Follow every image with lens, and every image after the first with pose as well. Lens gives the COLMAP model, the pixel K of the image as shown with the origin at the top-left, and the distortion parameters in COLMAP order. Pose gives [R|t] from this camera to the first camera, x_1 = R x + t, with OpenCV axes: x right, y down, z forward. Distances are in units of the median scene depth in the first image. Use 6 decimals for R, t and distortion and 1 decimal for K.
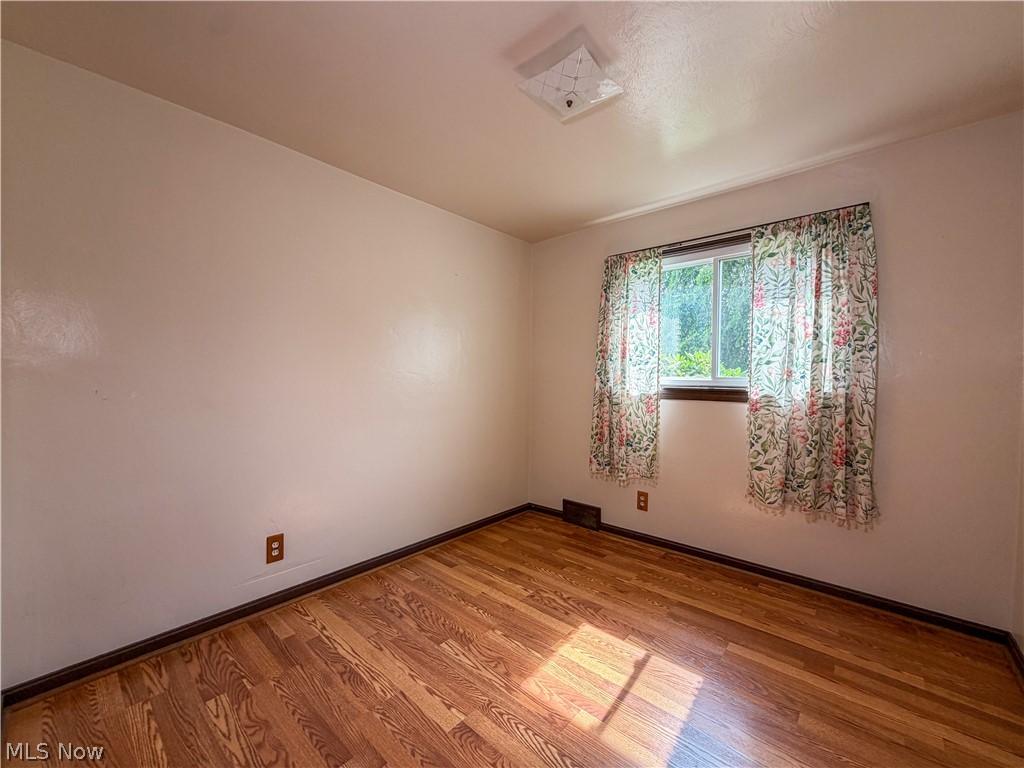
lens RADIAL K [[408.1, 0, 511.2], [0, 408.1, 384.4], [0, 0, 1]] dist [0.001545, 0.001254]
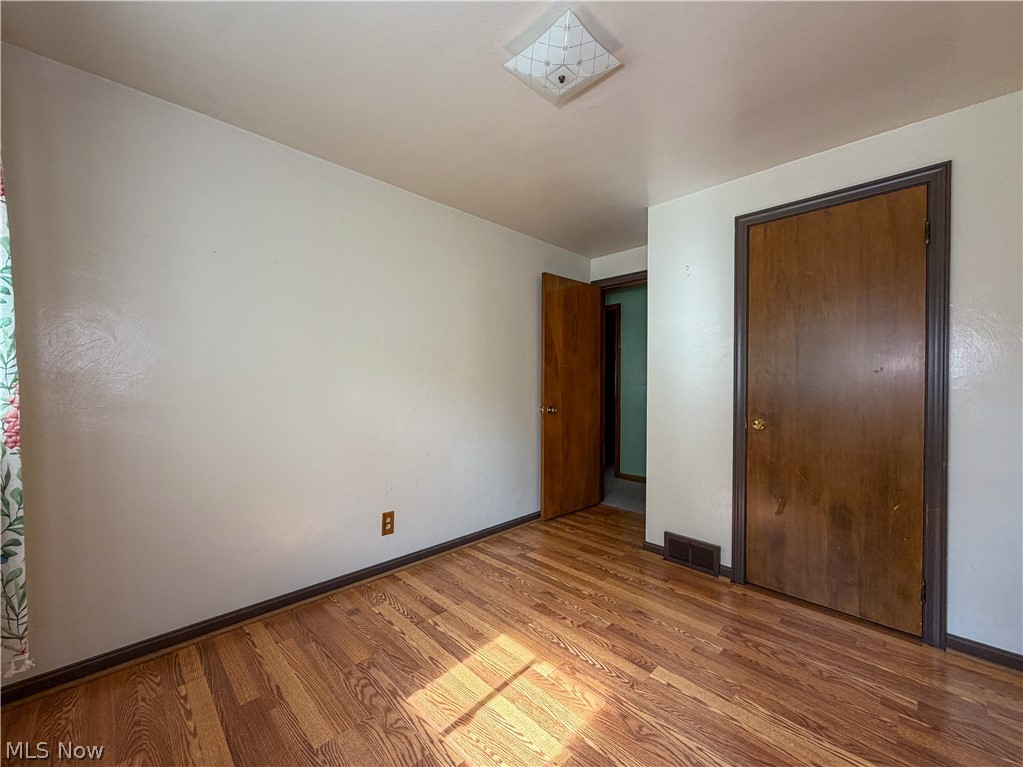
lens RADIAL K [[407.7, 0, 512.6], [0, 407.7, 383.9], [0, 0, 1]] dist [0.001545, 0.001254]
pose [[-0.997918, -0.012979, 0.063177, 0.189549], [-0.011830, 0.999758, 0.018528, -0.013789], [-0.063402, 0.017742, -0.997830, 1.961171]]
